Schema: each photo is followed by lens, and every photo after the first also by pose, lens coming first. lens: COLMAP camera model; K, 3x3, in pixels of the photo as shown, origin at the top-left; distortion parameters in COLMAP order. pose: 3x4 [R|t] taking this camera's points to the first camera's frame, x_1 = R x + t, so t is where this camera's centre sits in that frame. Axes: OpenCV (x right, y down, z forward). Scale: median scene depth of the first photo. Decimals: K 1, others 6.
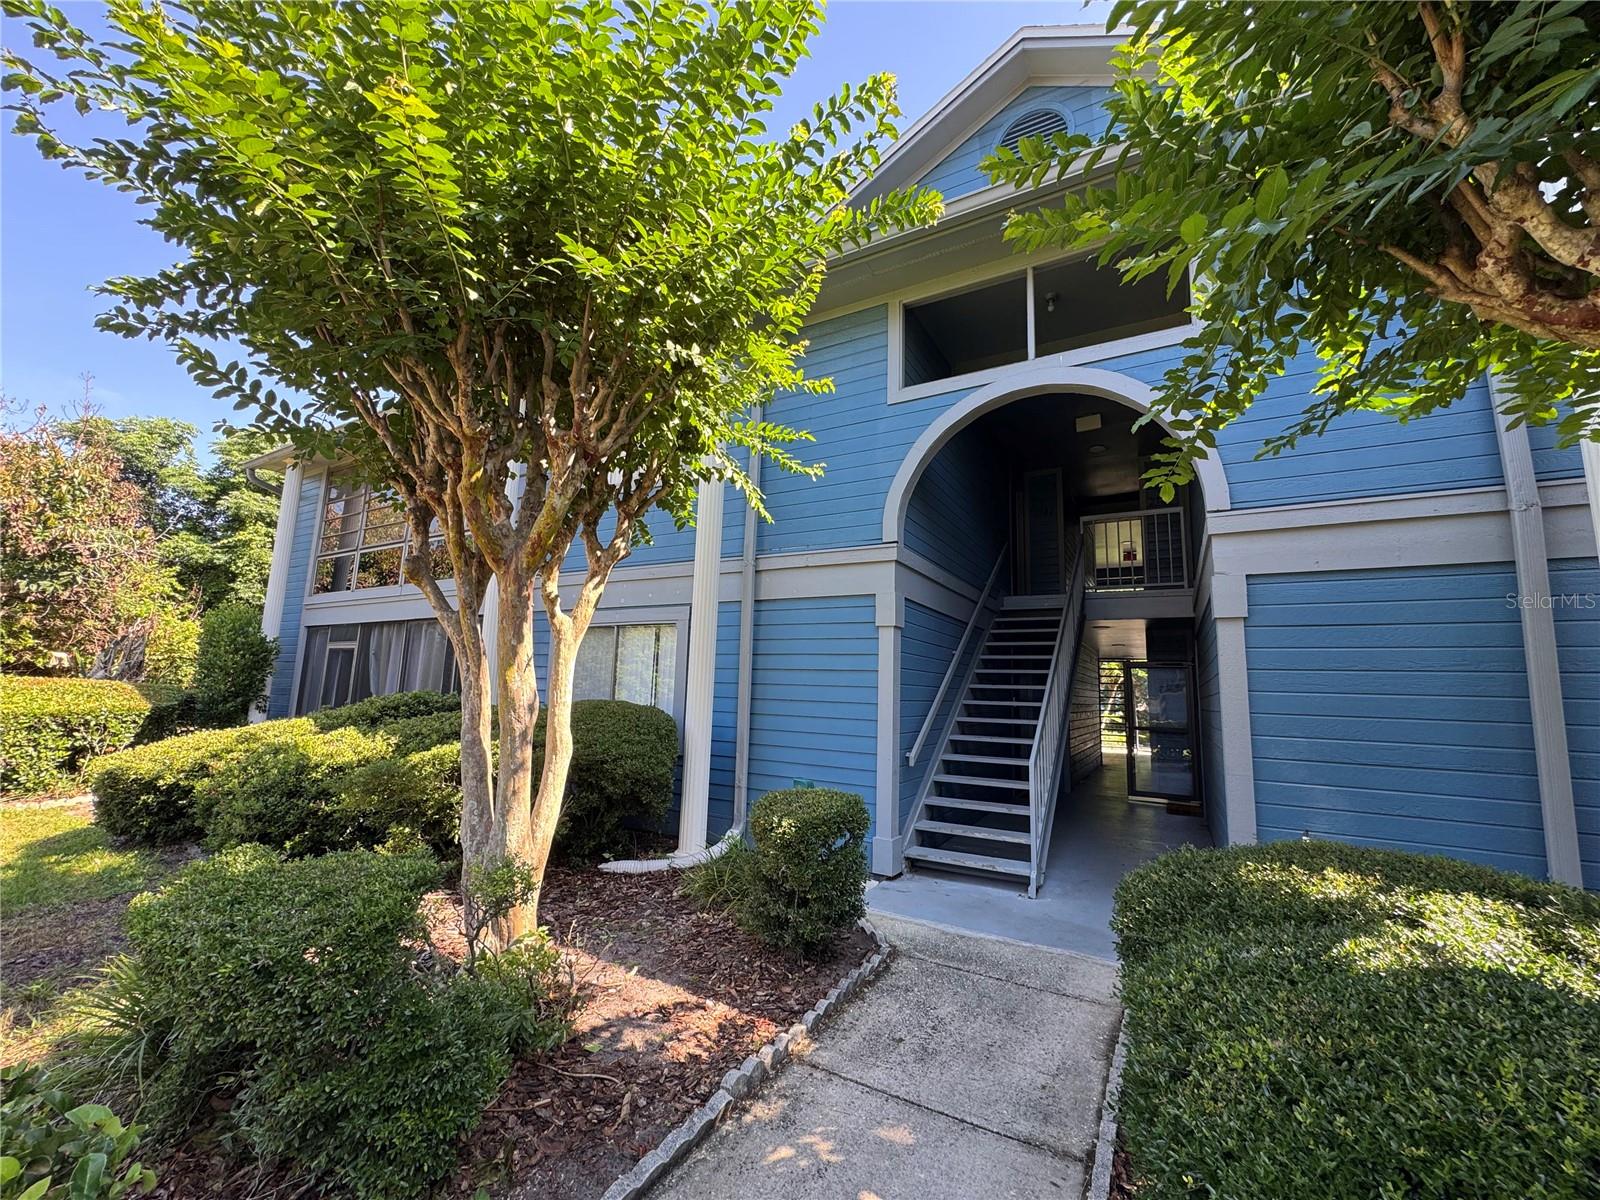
lens RADIAL K [[638.8, 0, 800.6], [0, 638.8, 600.8], [0, 0, 1]] dist [-0.003881, 0.000797]
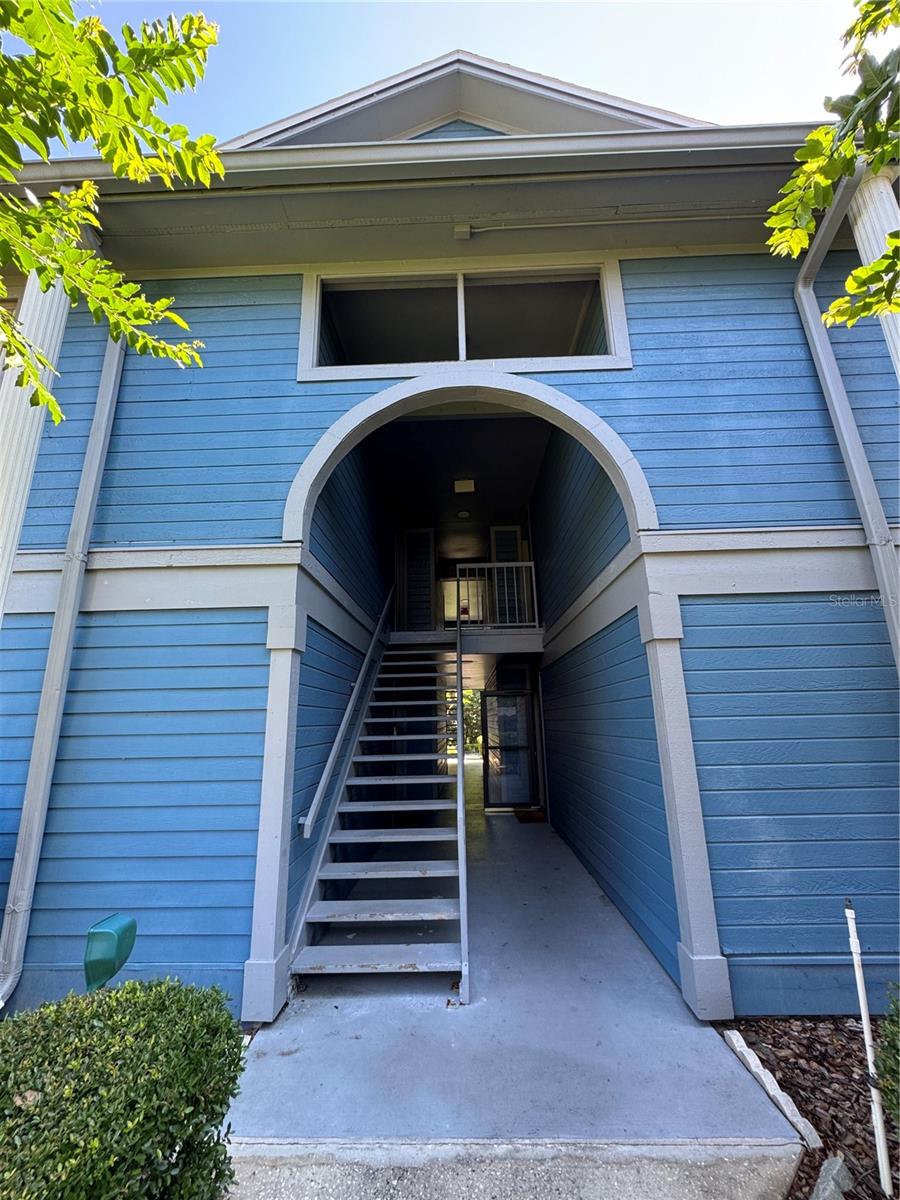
lens RADIAL K [[479.1, 0, 451.0], [0, 479.1, 599.4], [0, 0, 1]] dist [-0.003881, 0.000797]
pose [[0.877661, 0.066293, 0.474675, 0.037285], [-0.017535, 0.994166, -0.106424, 0.037645], [-0.478961, 0.085081, 0.873703, 0.400297]]
